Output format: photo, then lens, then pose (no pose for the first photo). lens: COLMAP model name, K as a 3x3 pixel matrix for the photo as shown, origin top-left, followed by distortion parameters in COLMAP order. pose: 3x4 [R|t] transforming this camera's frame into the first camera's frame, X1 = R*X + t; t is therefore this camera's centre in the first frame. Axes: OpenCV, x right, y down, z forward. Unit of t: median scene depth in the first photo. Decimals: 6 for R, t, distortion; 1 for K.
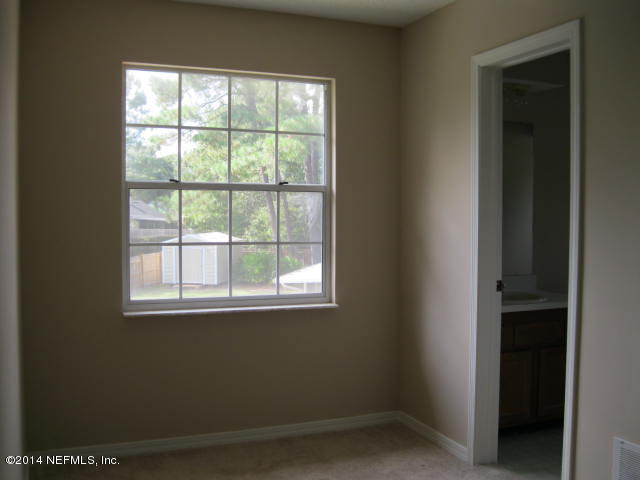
lens RADIAL K [[669.3, 0, 320.0], [0, 669.3, 241.7], [0, 0, 1]] dist [-0.091897, 0.000000]
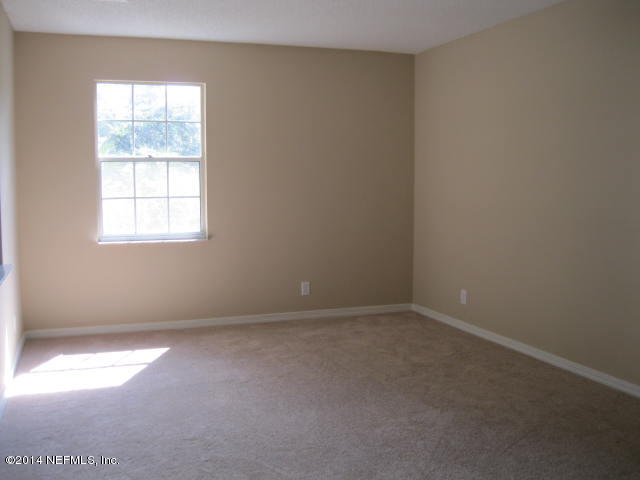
lens RADIAL K [[669.3, 0, 319.8], [0, 669.3, 238.1], [0, 0, 1]] dist [-0.091897, 0.000000]
pose [[0.925401, 0.030006, -0.377799, 0.778952], [-0.004954, 0.997733, 0.067107, -0.009060], [0.378956, -0.060229, 0.923453, -0.240196]]
